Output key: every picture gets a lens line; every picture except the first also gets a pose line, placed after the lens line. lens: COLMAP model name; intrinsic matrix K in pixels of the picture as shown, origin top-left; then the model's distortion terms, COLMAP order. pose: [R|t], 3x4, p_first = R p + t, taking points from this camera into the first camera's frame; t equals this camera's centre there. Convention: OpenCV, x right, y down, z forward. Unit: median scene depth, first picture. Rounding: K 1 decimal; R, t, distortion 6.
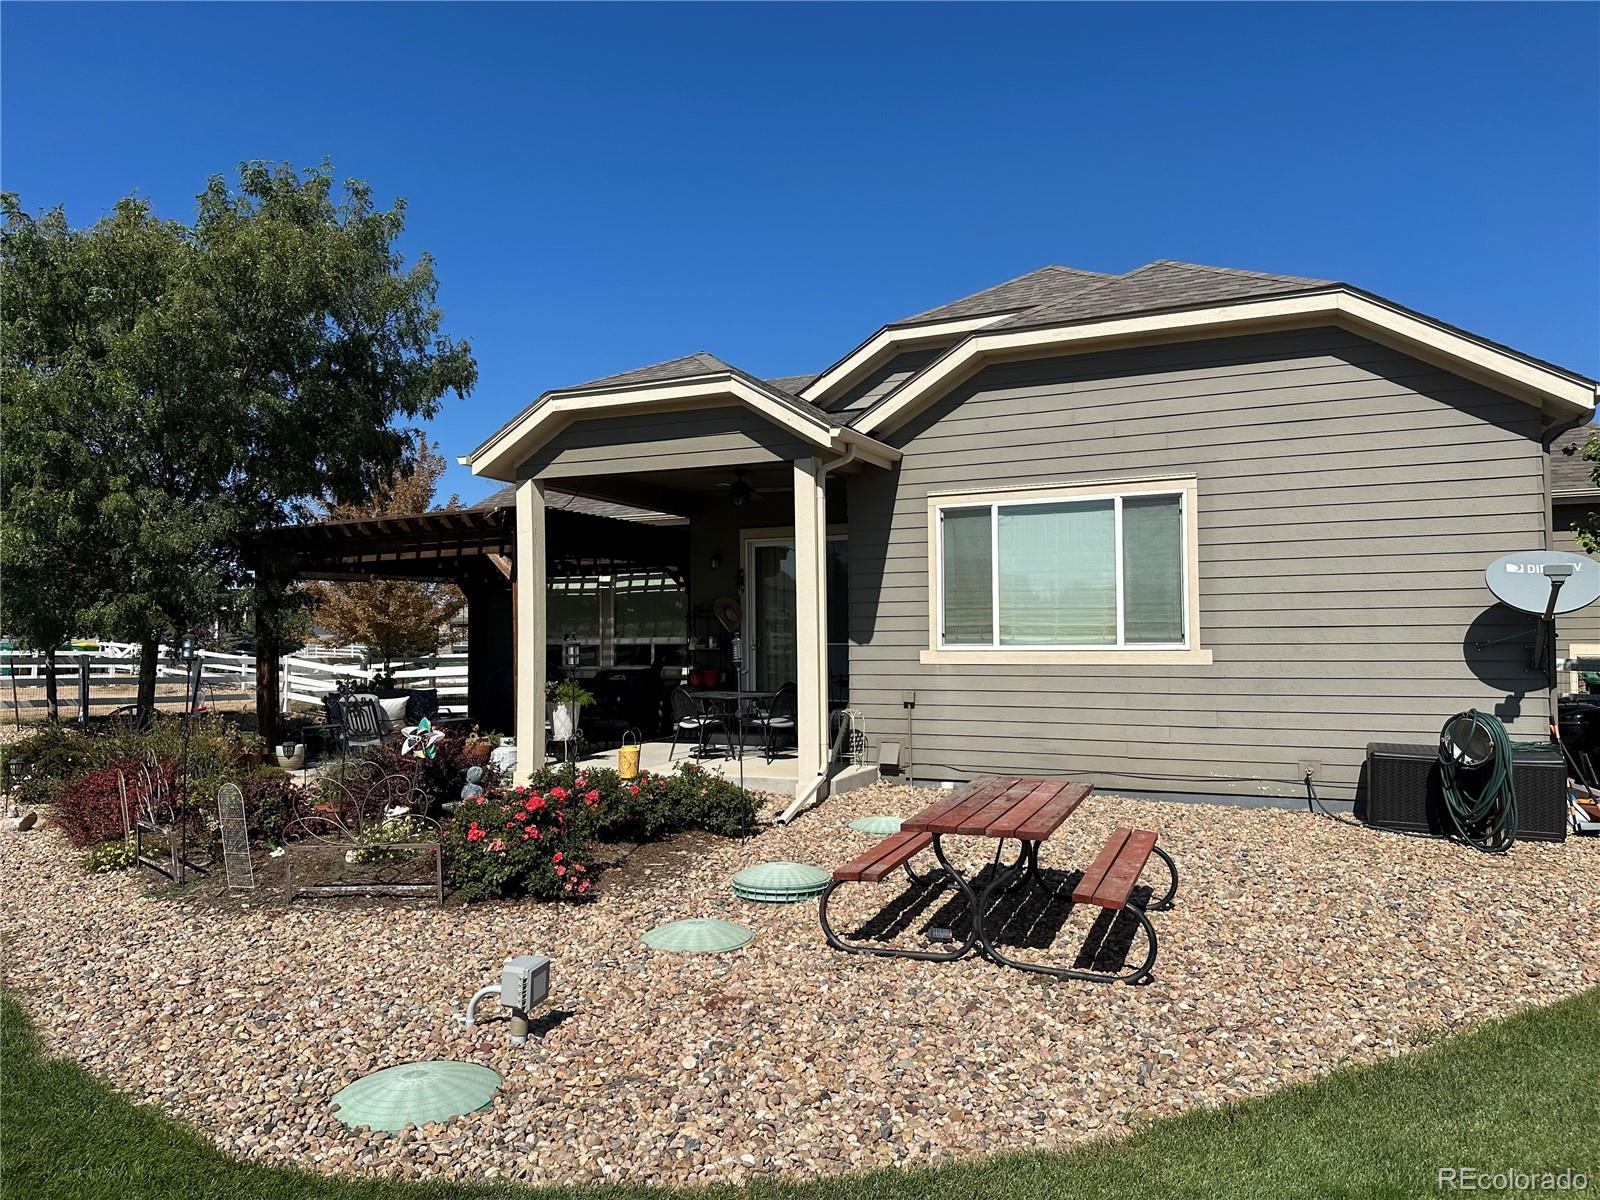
lens RADIAL K [[1112.7, 0, 802.5], [0, 1112.7, 613.0], [0, 0, 1]] dist [0.134693, -0.154869]
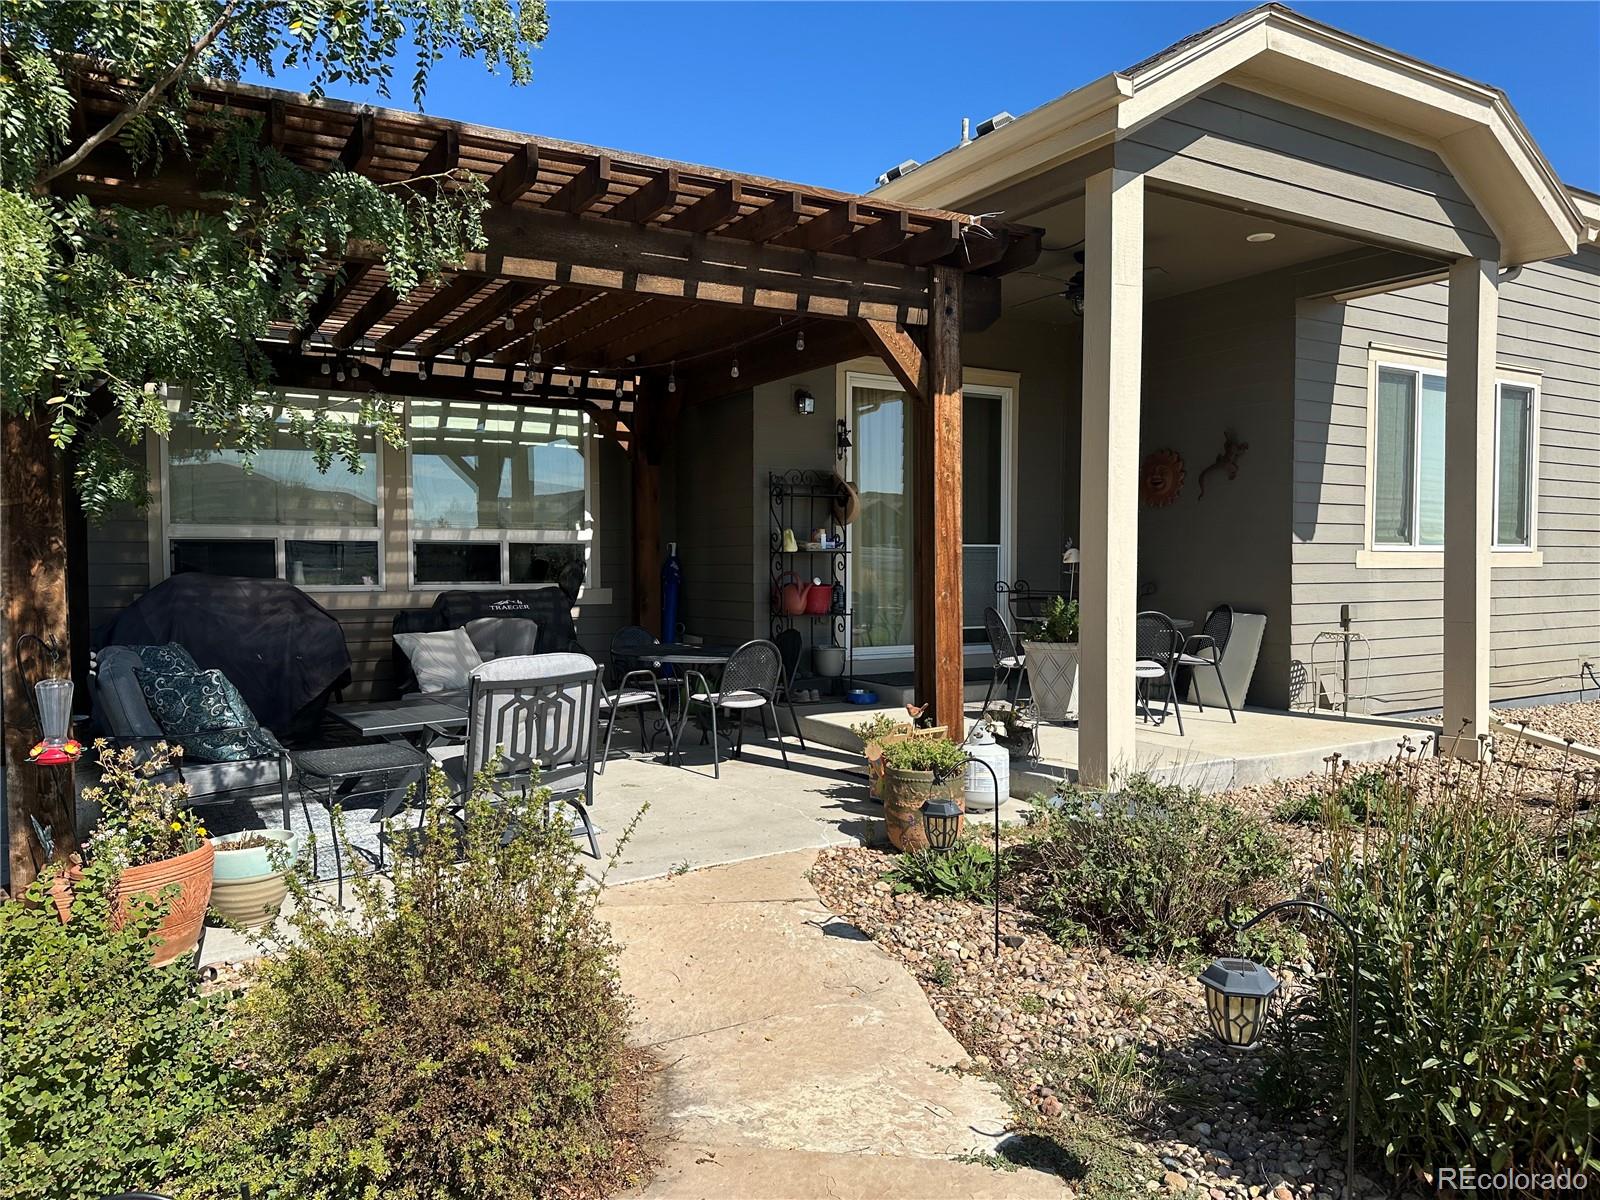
lens RADIAL K [[1113.8, 0, 812.7], [0, 1113.8, 609.2], [0, 0, 1]] dist [0.099166, -0.103836]
pose [[0.566822, -0.026254, 0.823422, -0.747313], [-0.025538, 0.998452, 0.049414, 0.044964], [-0.823444, -0.049037, 0.565274, 0.869250]]
